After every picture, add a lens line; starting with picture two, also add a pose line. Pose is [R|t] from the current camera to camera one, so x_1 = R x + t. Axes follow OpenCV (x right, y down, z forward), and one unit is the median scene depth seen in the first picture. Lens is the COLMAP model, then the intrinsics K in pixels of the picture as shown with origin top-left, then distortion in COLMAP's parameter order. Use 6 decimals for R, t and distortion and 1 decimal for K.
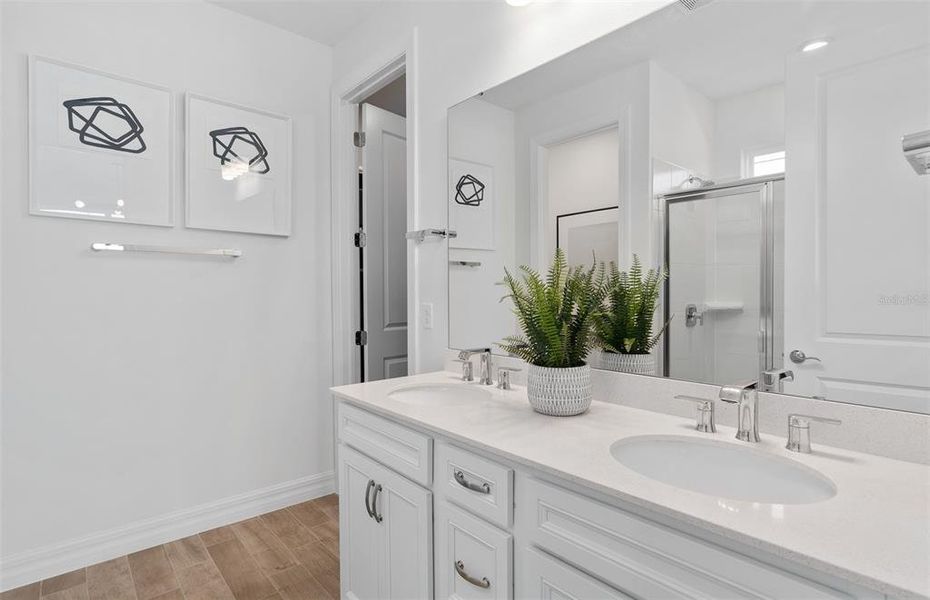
lens RADIAL K [[476.3, 0, 461.7], [0, 476.3, 298.4], [0, 0, 1]] dist [-0.001647, -0.000497]
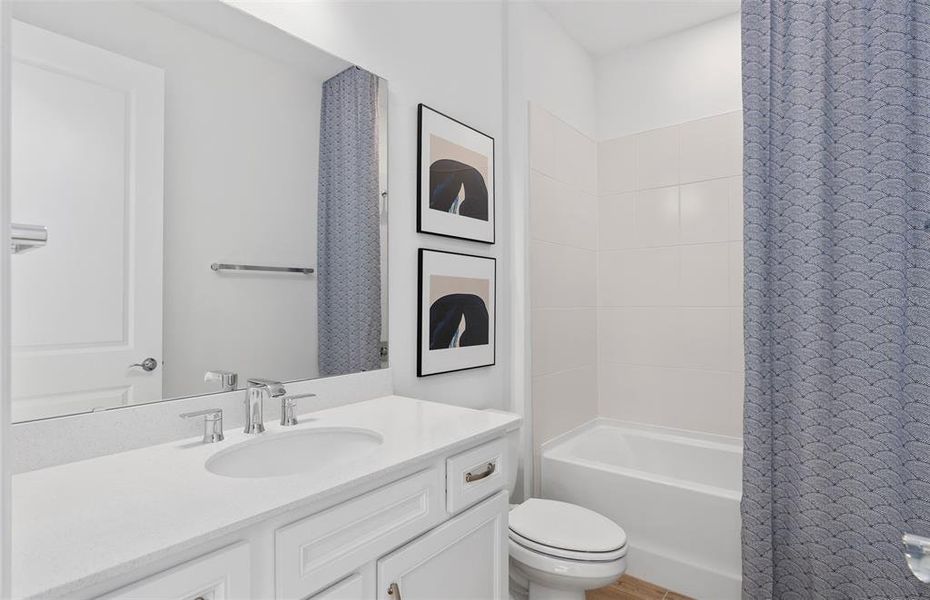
lens RADIAL K [[476.3, 0, 461.7], [0, 476.3, 298.4], [0, 0, 1]] dist [-0.001647, -0.000497]
pose [[-0.194062, 0.012783, 0.980906, -0.725204], [0.014658, 0.999841, -0.010130, -0.007328], [-0.980880, 0.012412, -0.194218, 0.849433]]
